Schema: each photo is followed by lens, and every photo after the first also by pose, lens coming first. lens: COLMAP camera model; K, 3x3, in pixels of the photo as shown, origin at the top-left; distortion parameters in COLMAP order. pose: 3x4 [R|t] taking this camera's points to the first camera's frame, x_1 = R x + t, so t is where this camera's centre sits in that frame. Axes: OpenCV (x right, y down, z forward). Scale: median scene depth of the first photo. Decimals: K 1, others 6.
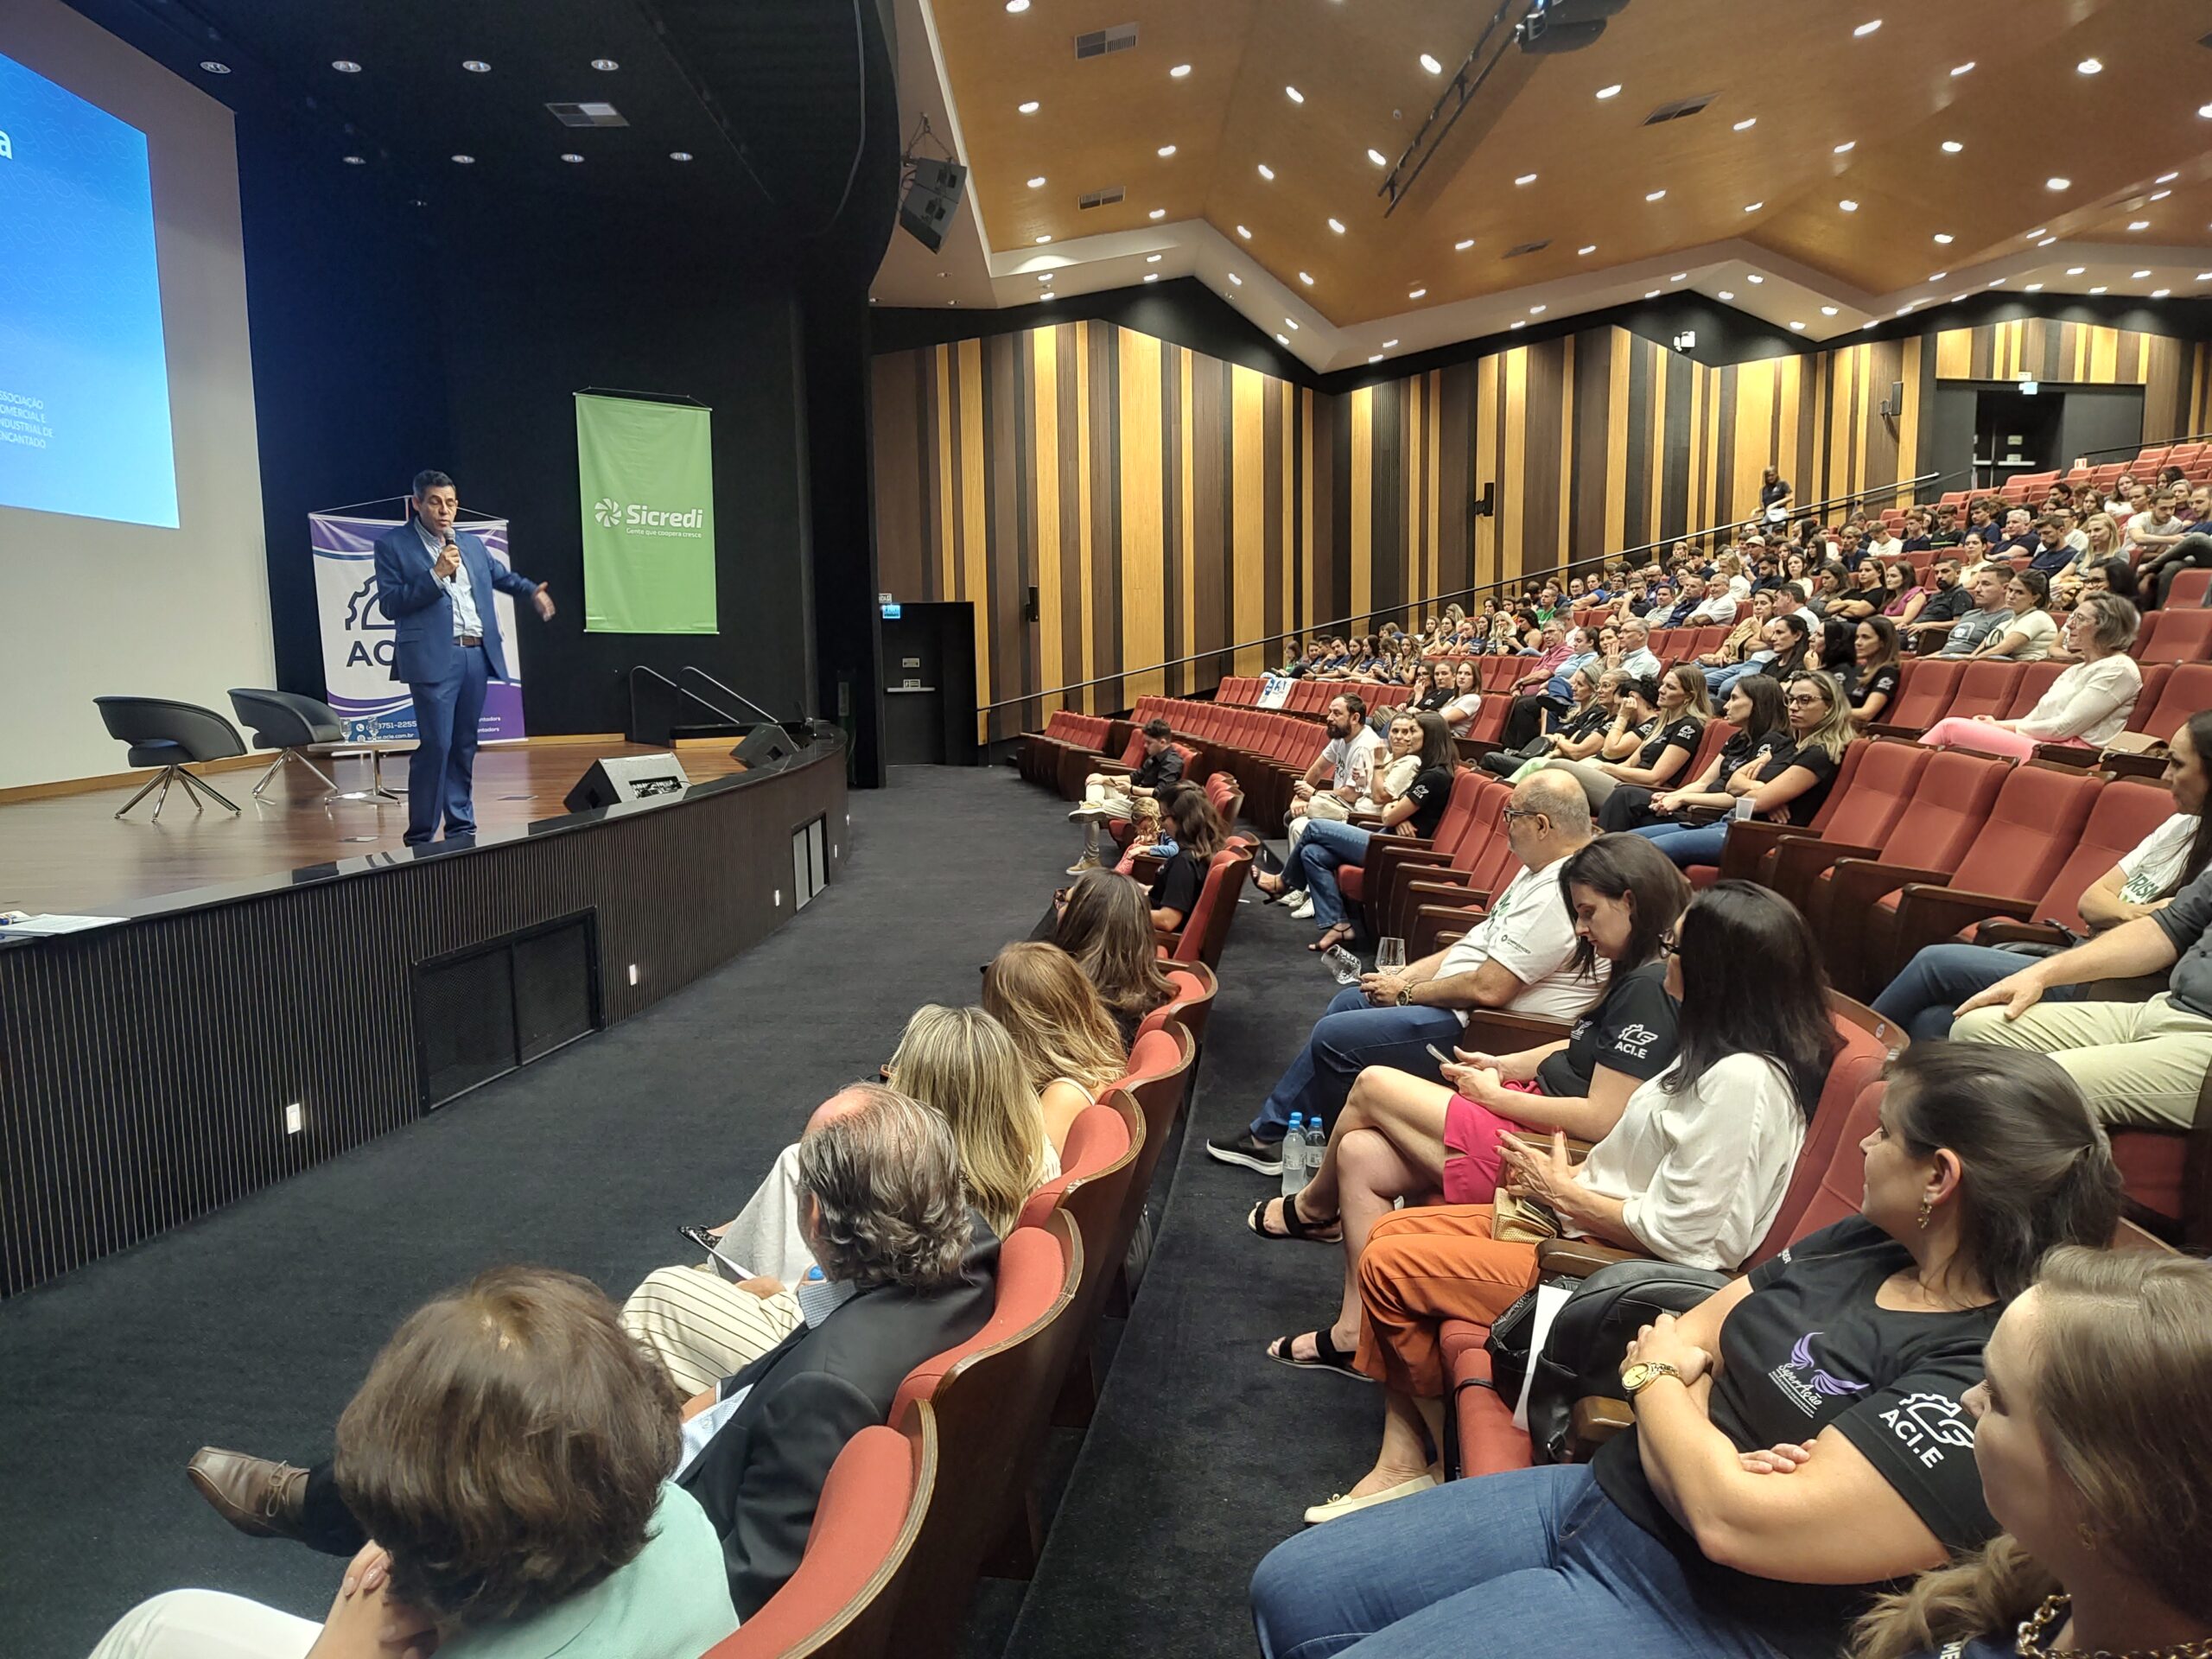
lens RADIAL K [[1491.8, 0, 1125.9], [0, 1491.8, 832.2], [0, 0, 1]] dist [0.054336, -0.069358]
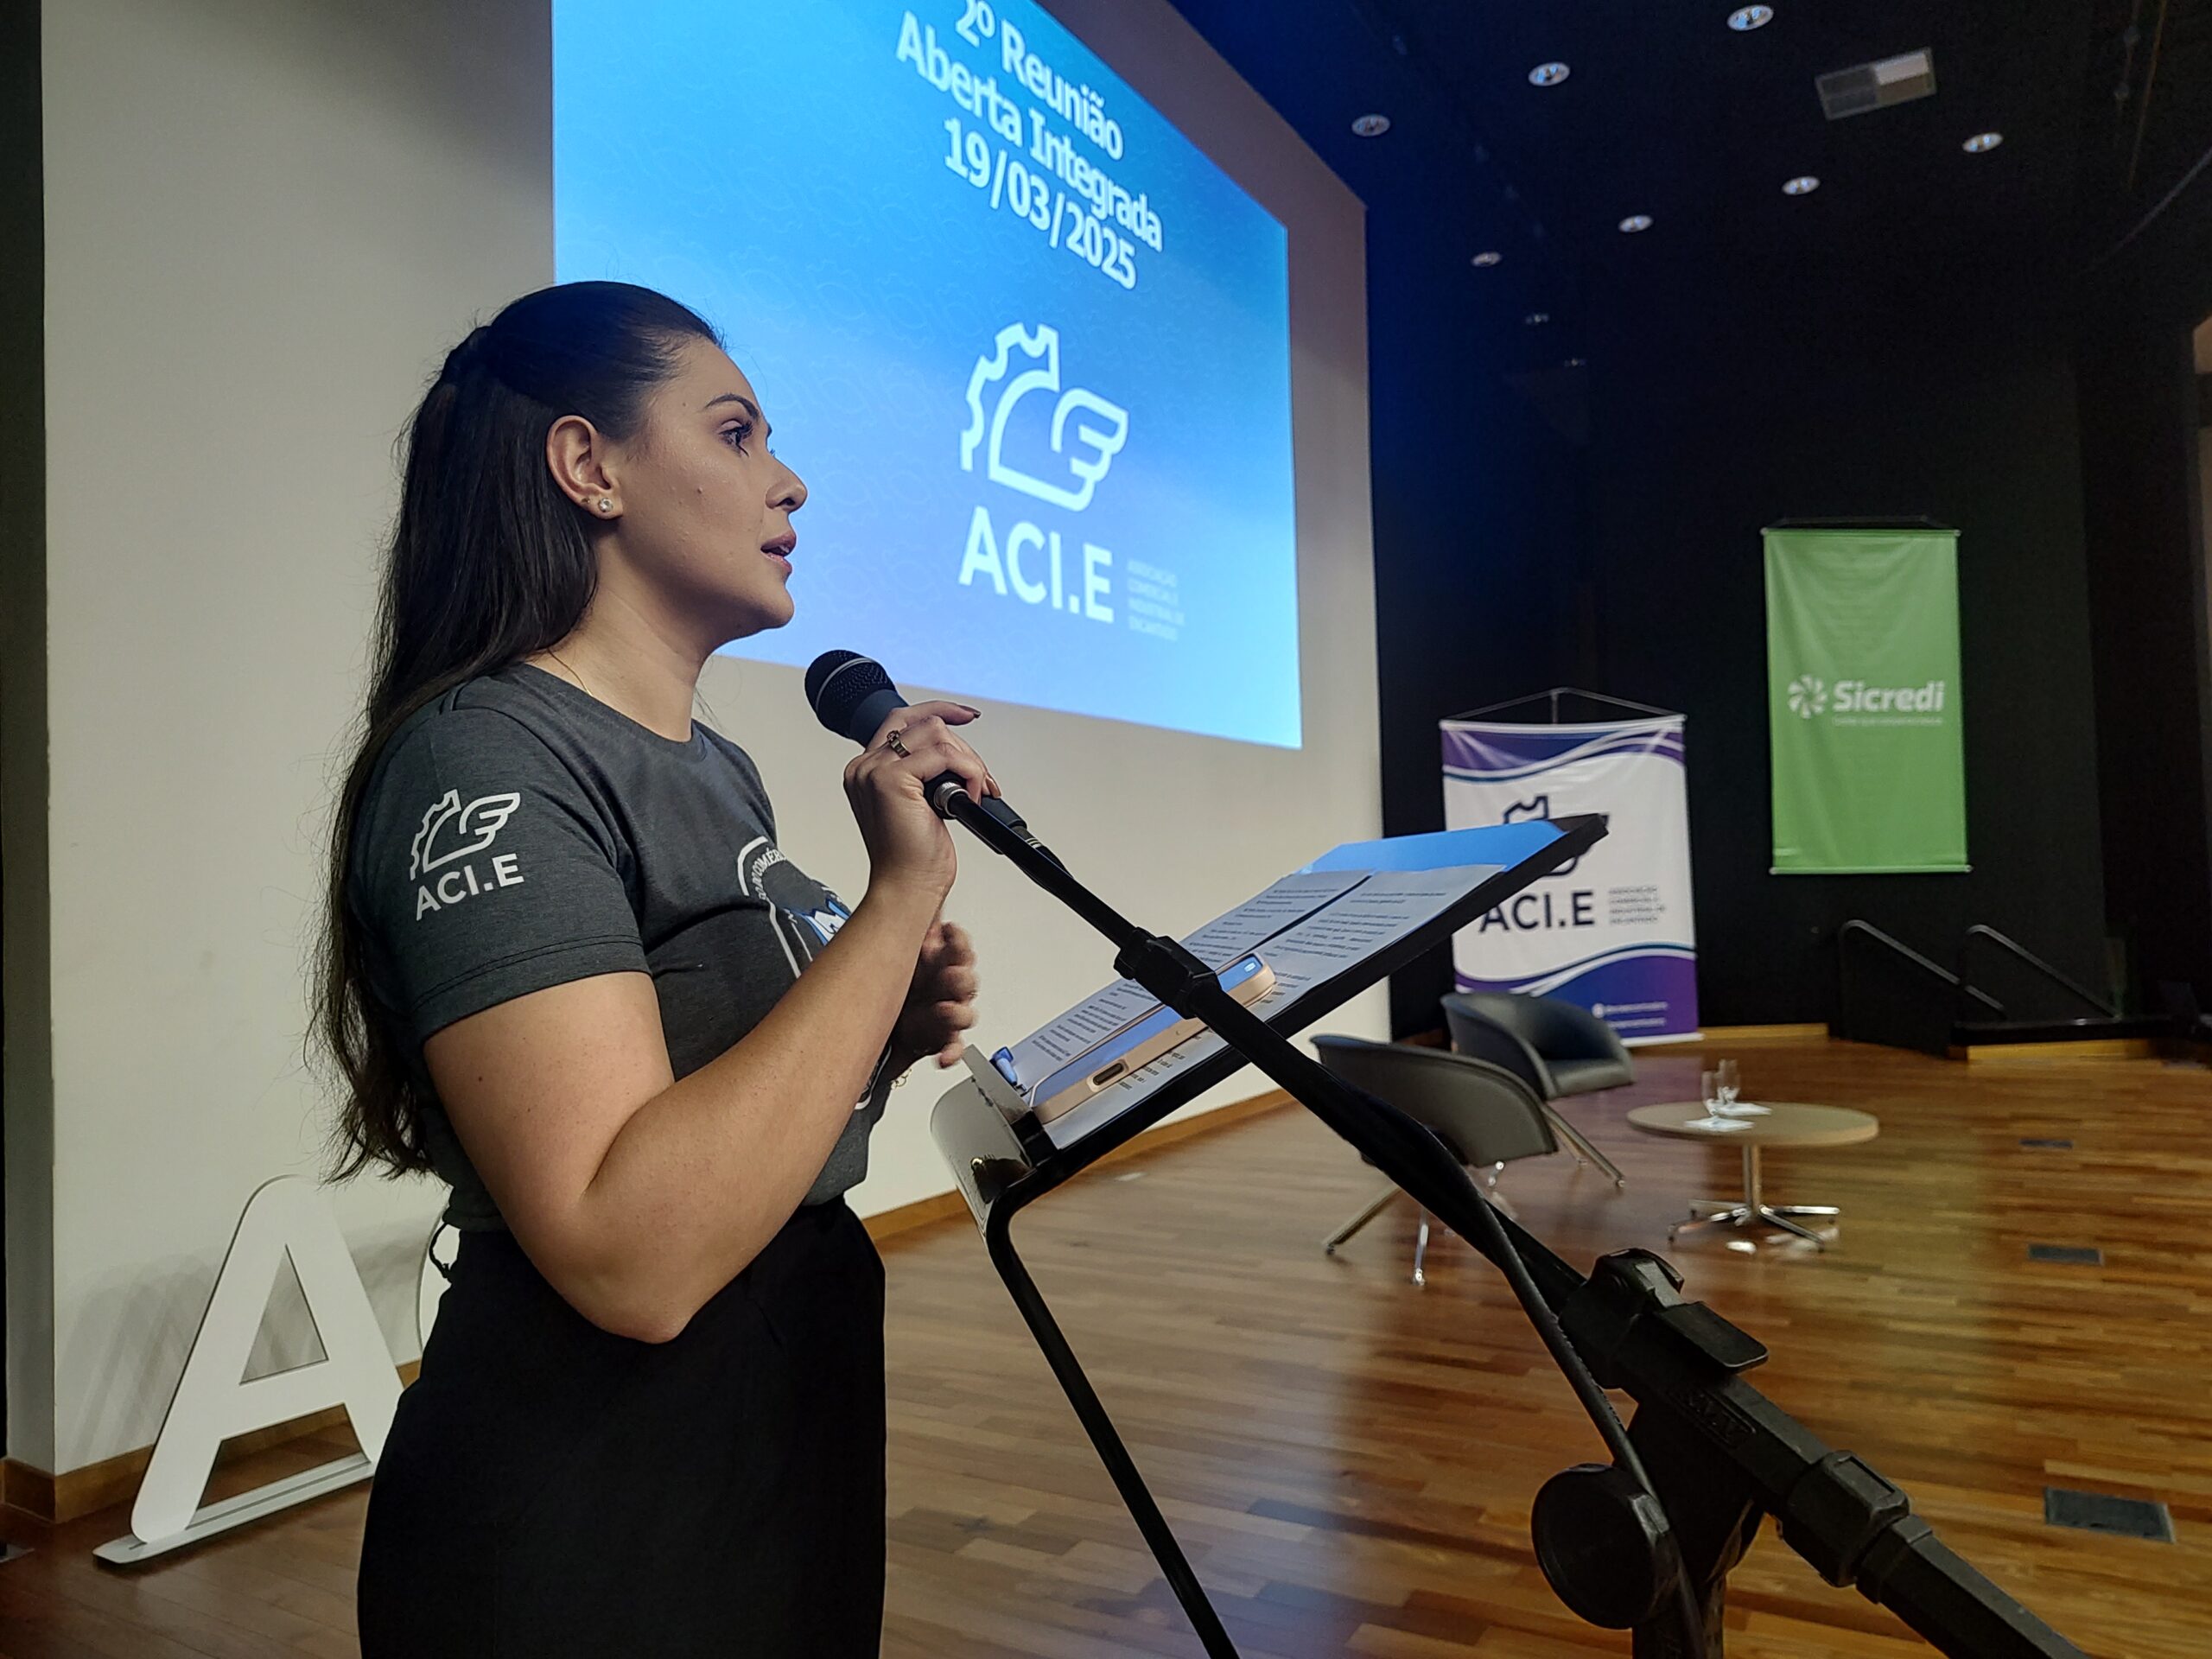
lens RADIAL K [[1507.9, 0, 1086.7], [0, 1507.9, 828.7], [0, 0, 1]] dist [0.072780, -0.065355]
pose [[0.841988, -0.032681, -0.538506, -0.207104], [-0.047257, 0.989859, -0.133962, -0.039254], [0.537423, 0.138242, 0.831905, 0.220530]]
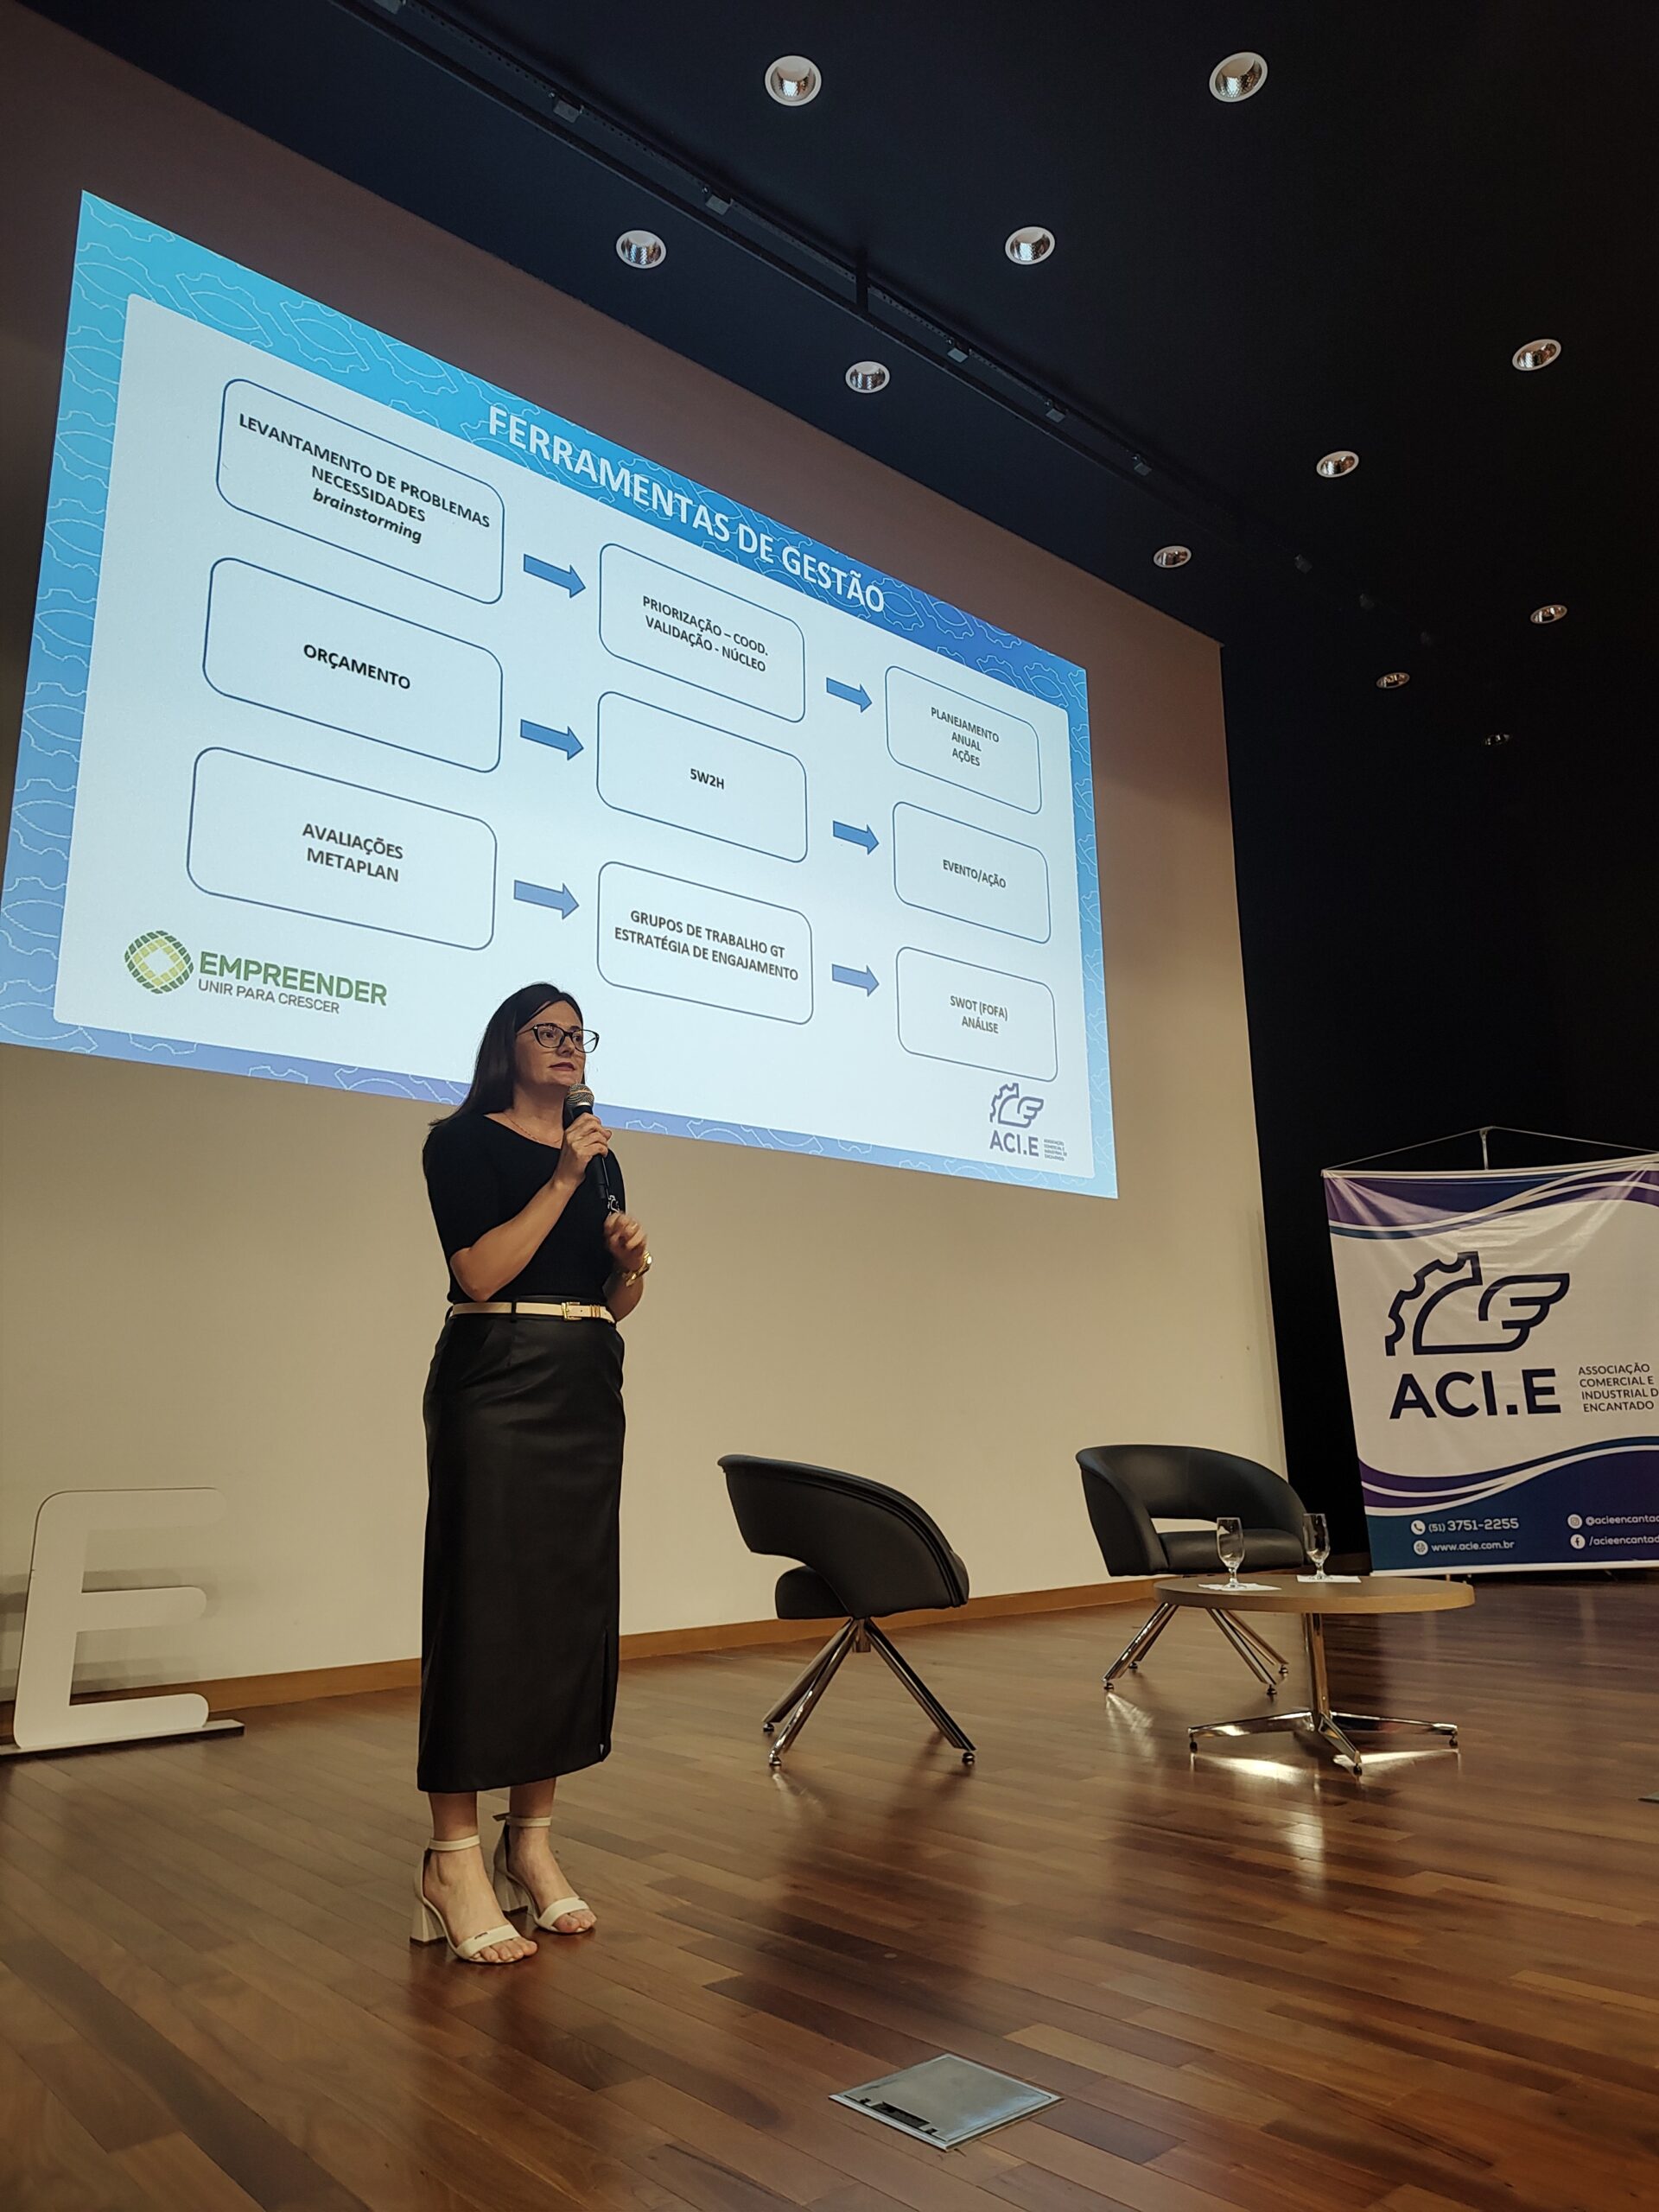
lens RADIAL K [[1502.7, 0, 794.5], [0, 1502.7, 1104.7], [0, 0, 1]] dist [0.071475, -0.057699]
pose [[0.605578, -0.176831, -0.775890, -0.127158], [-0.084054, 0.955332, -0.283331, -0.028294], [0.791334, 0.236795, 0.563665, 0.326111]]
